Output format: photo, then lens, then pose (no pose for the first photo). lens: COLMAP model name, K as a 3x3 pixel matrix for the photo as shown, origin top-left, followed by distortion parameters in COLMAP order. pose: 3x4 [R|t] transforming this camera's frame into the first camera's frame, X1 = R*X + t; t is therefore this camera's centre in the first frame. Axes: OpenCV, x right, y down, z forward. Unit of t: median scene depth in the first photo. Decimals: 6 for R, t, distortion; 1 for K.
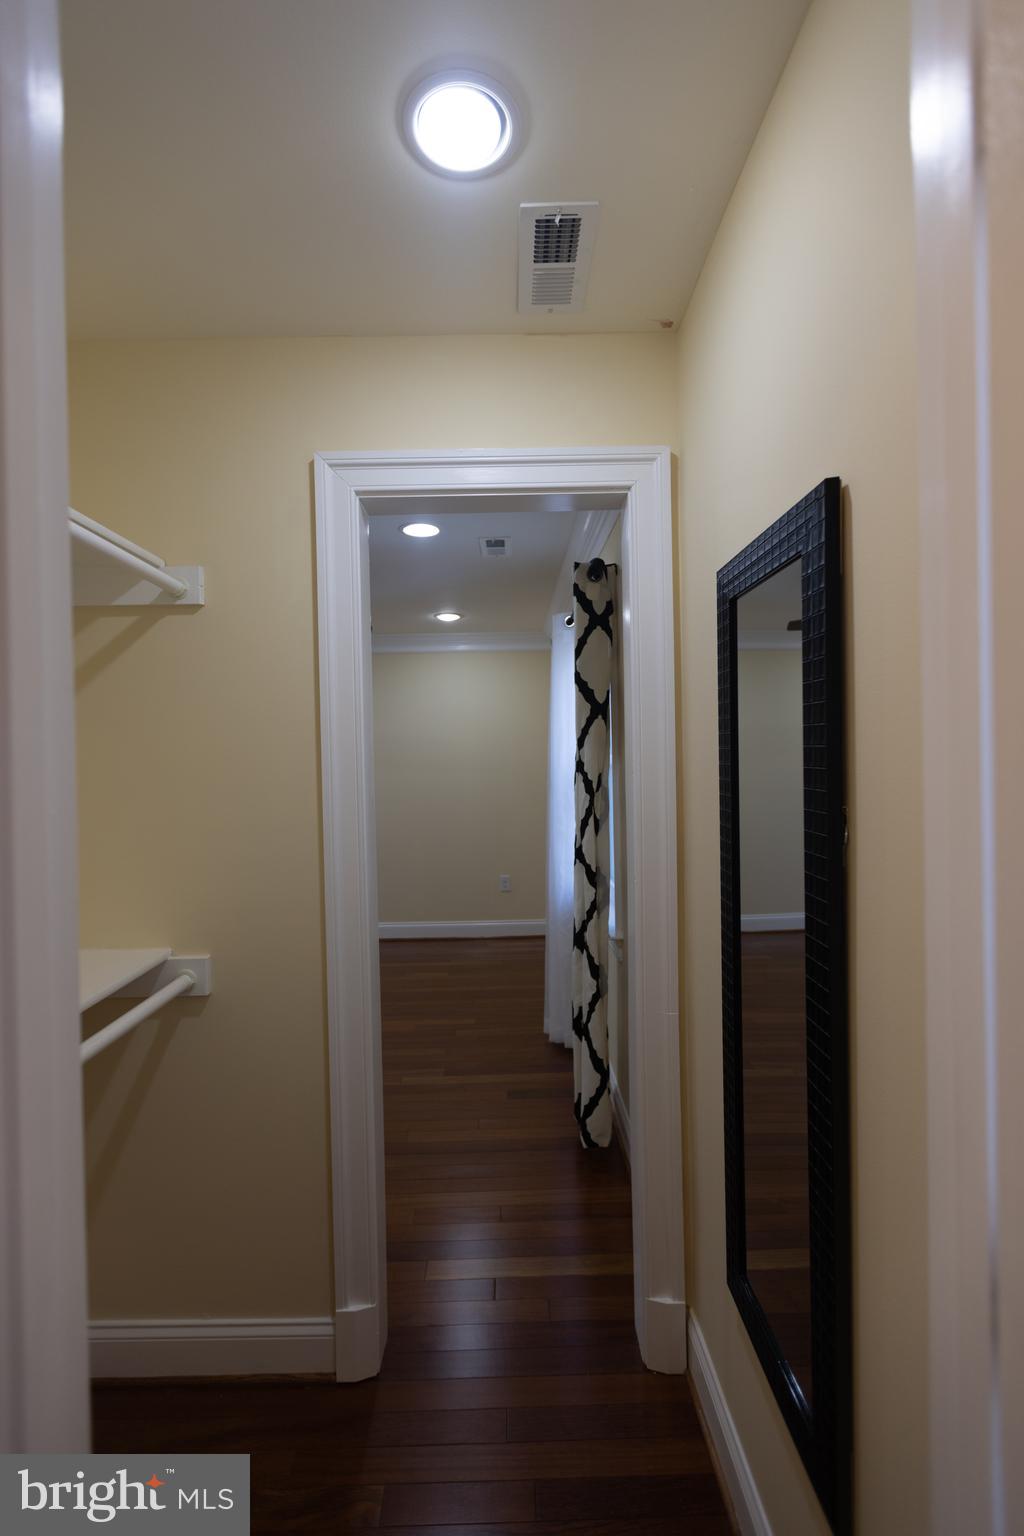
lens RADIAL K [[677.8, 0, 505.3], [0, 677.8, 761.5], [0, 0, 1]] dist [-0.001022, 0.000508]
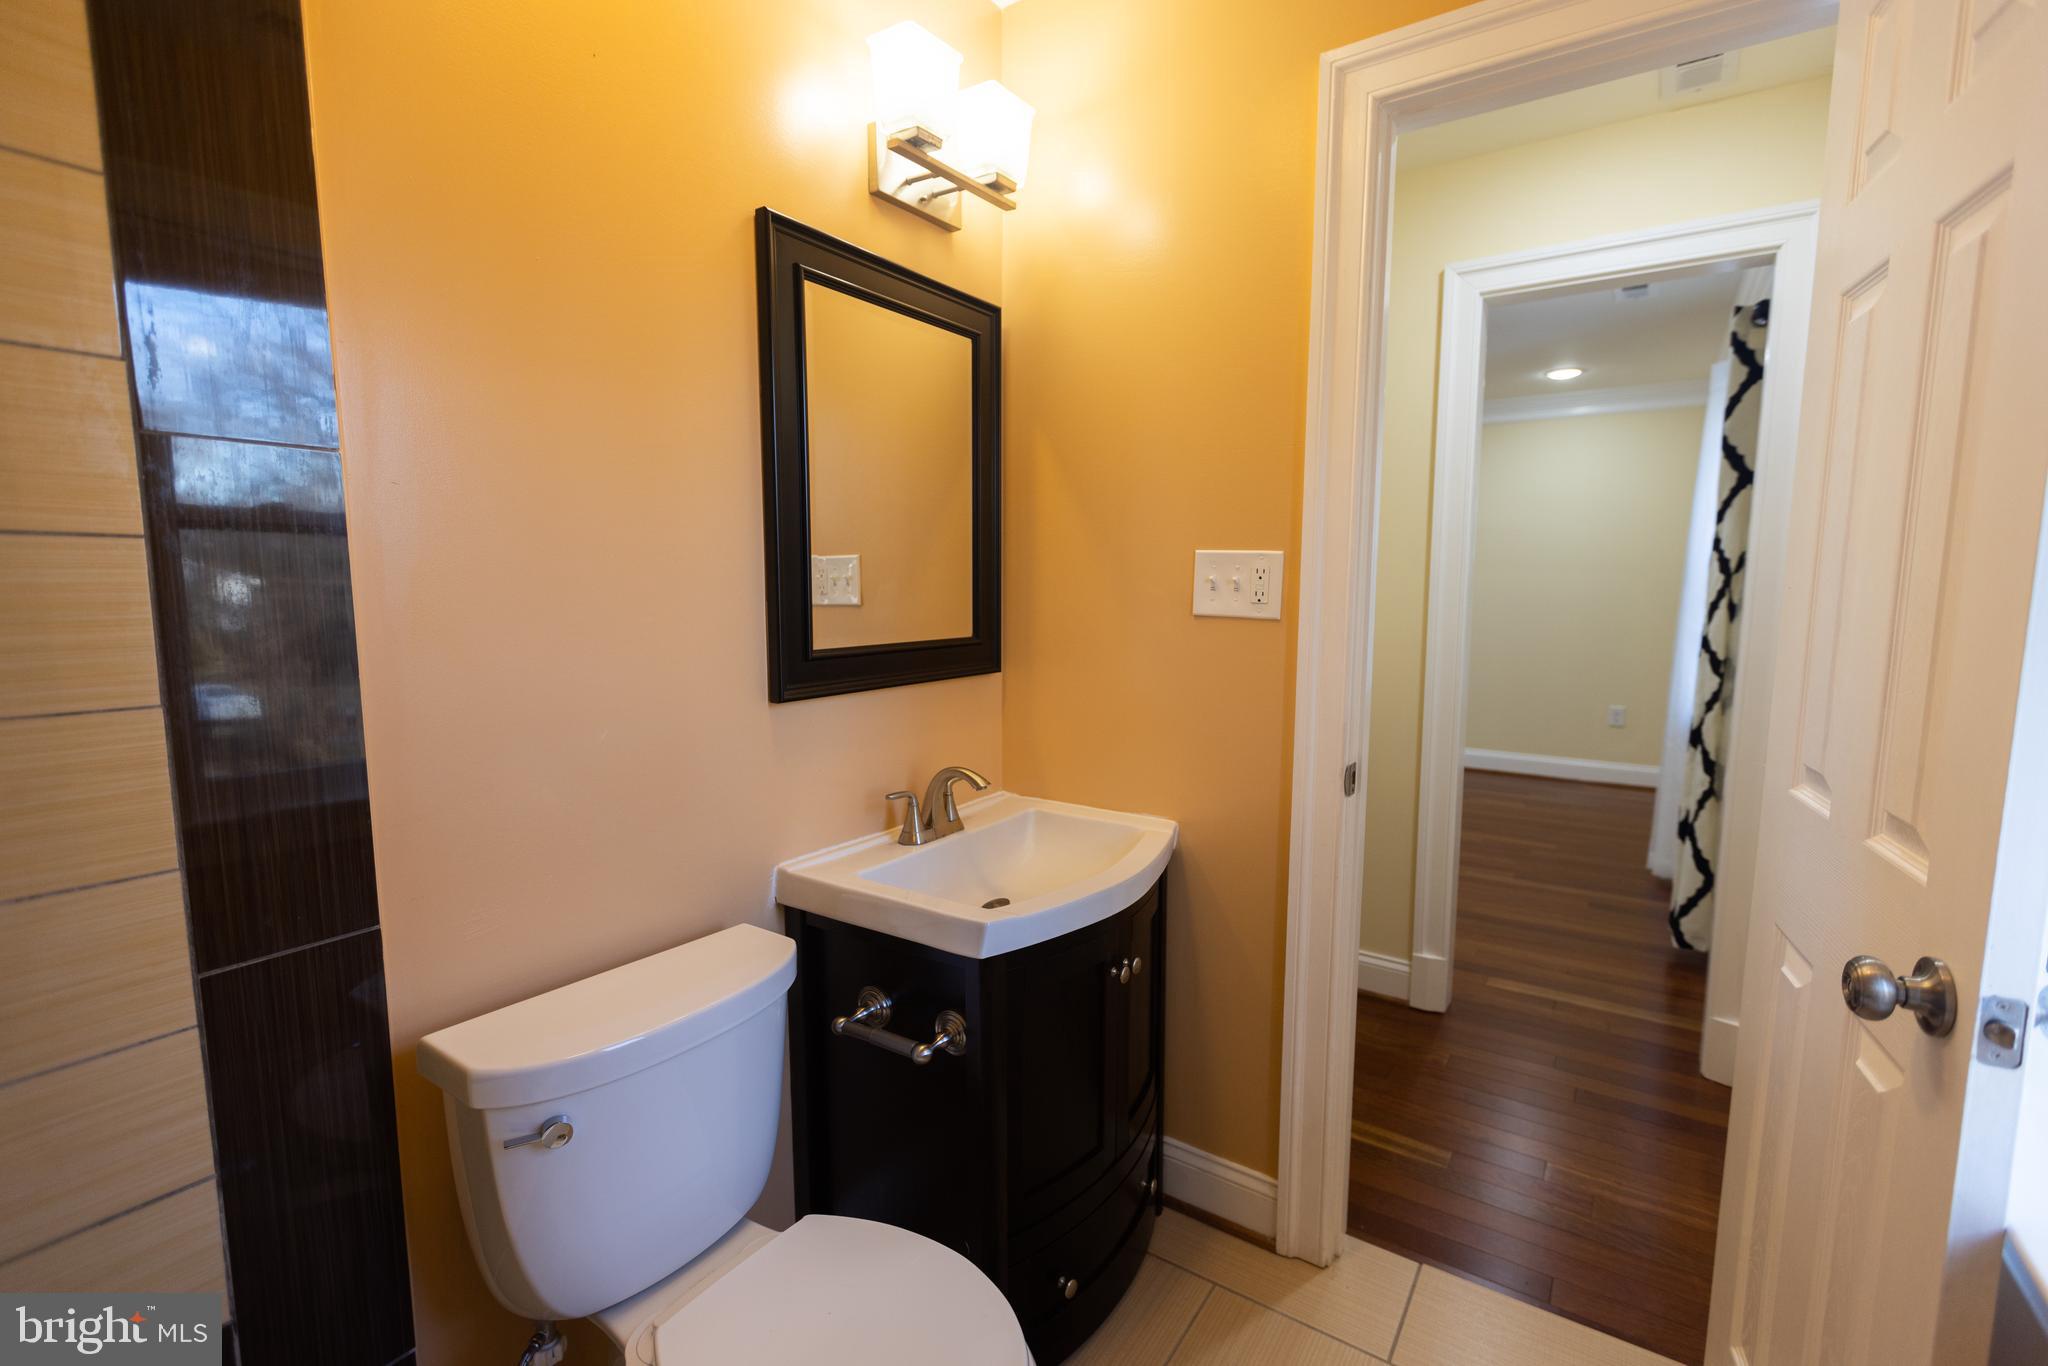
lens RADIAL K [[903.8, 0, 1037.8], [0, 903.8, 689.1], [0, 0, 1]] dist [-0.001022, 0.000508]
pose [[0.828623, 0.086275, -0.553118, 0.045085], [-0.019247, 0.991859, 0.125875, 0.065805], [0.559476, -0.093657, 0.823538, -0.511959]]
